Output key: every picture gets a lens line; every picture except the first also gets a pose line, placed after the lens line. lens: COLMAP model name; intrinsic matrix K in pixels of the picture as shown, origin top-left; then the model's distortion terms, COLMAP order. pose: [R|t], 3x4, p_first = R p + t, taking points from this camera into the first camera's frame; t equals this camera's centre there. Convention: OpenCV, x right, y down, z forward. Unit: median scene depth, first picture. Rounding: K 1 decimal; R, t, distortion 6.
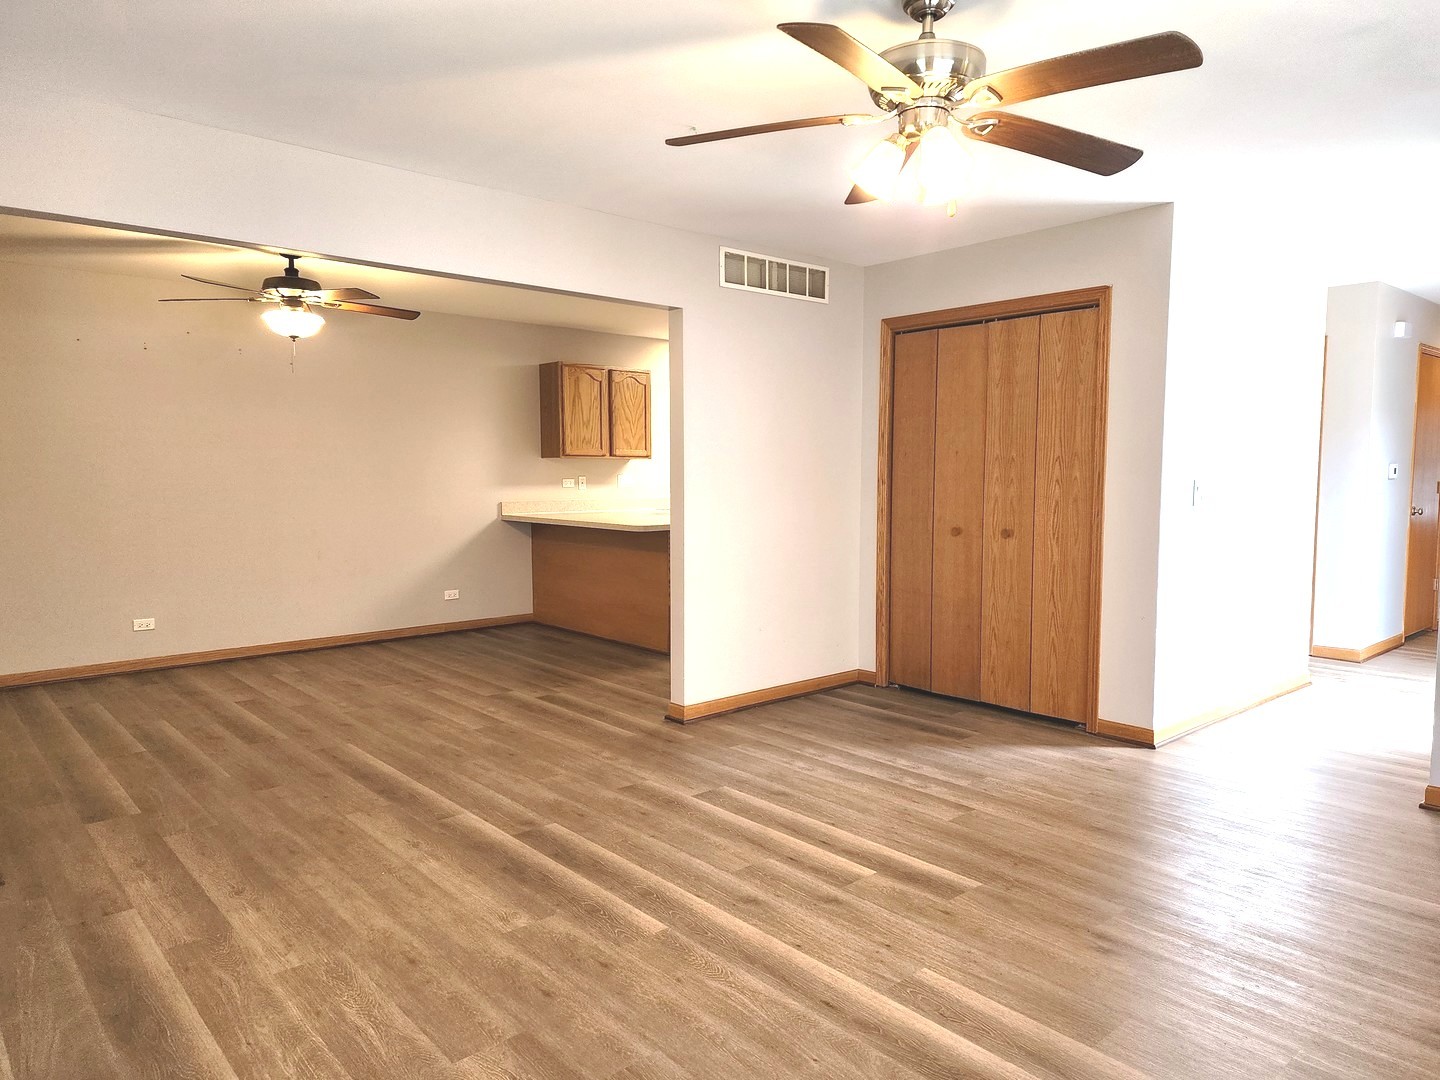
lens RADIAL K [[960.1, 0, 743.0], [0, 960.1, 547.2], [0, 0, 1]] dist [0.070912, -0.058901]
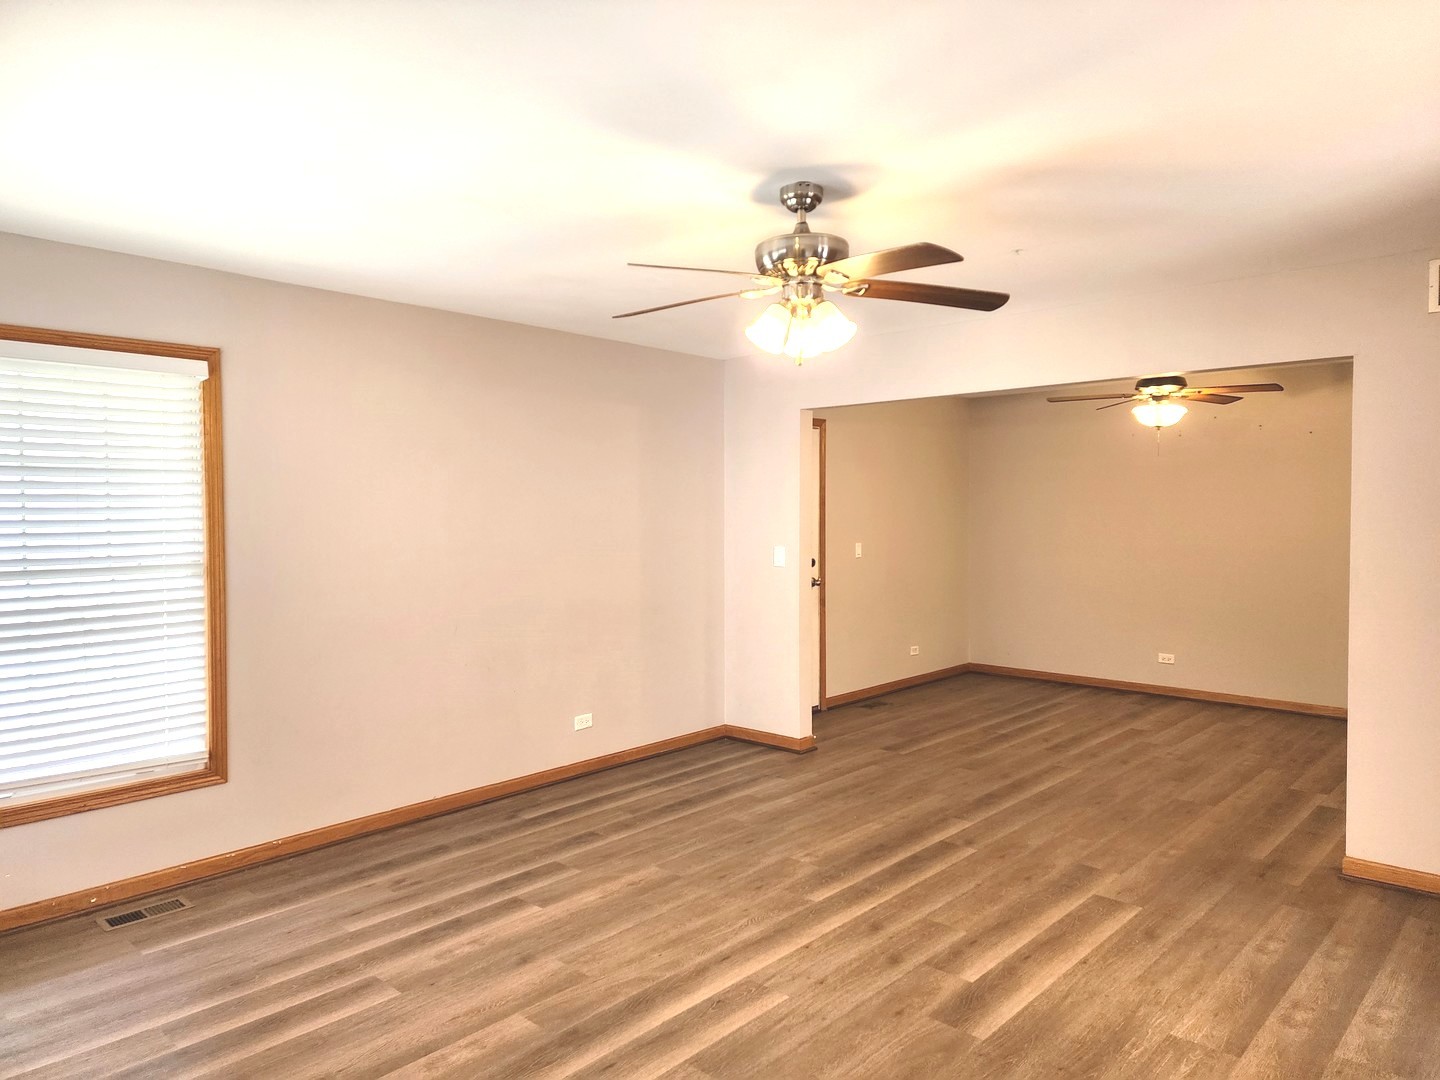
lens RADIAL K [[960.1, 0, 714.9], [0, 960.1, 531.1], [0, 0, 1]] dist [0.070912, -0.058901]
pose [[0.090697, 0.028575, -0.995469, 0.713473], [-0.083445, 0.996291, 0.020996, -0.076672], [0.992376, 0.081163, 0.092745, 0.406787]]
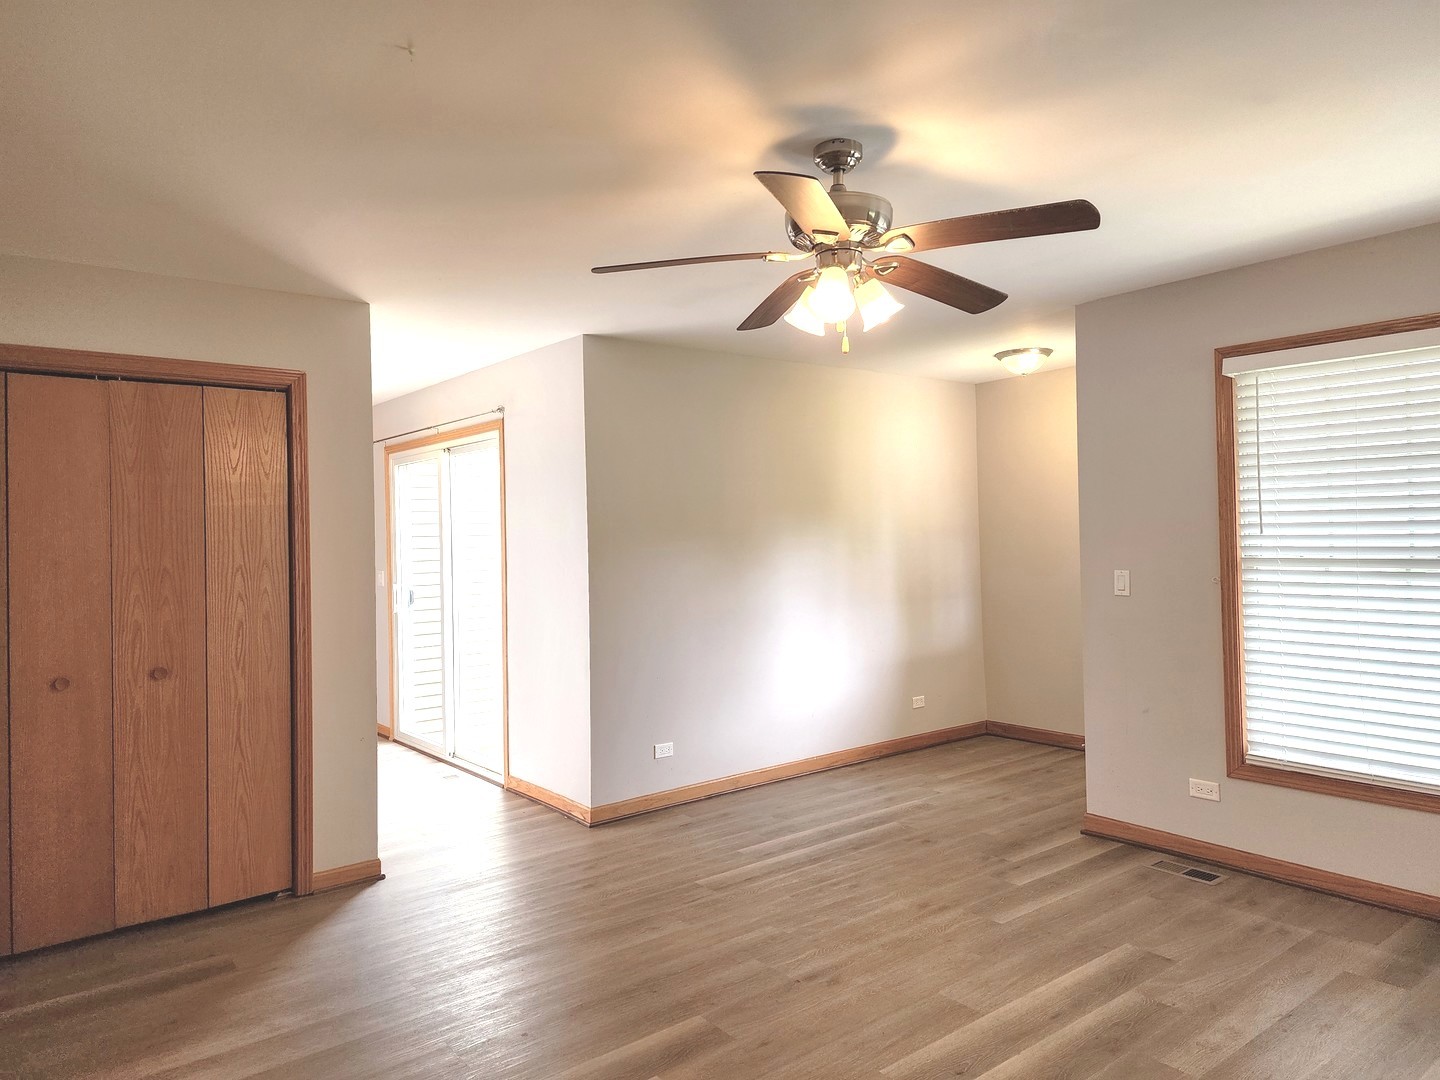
lens RADIAL K [[960.1, 0, 710.5], [0, 960.1, 521.5], [0, 0, 1]] dist [0.070912, -0.058901]
pose [[0.069881, 0.015366, 0.997437, -0.457454], [0.105075, 0.994206, -0.022678, -0.071637], [-0.992006, 0.106391, 0.067862, 0.560986]]
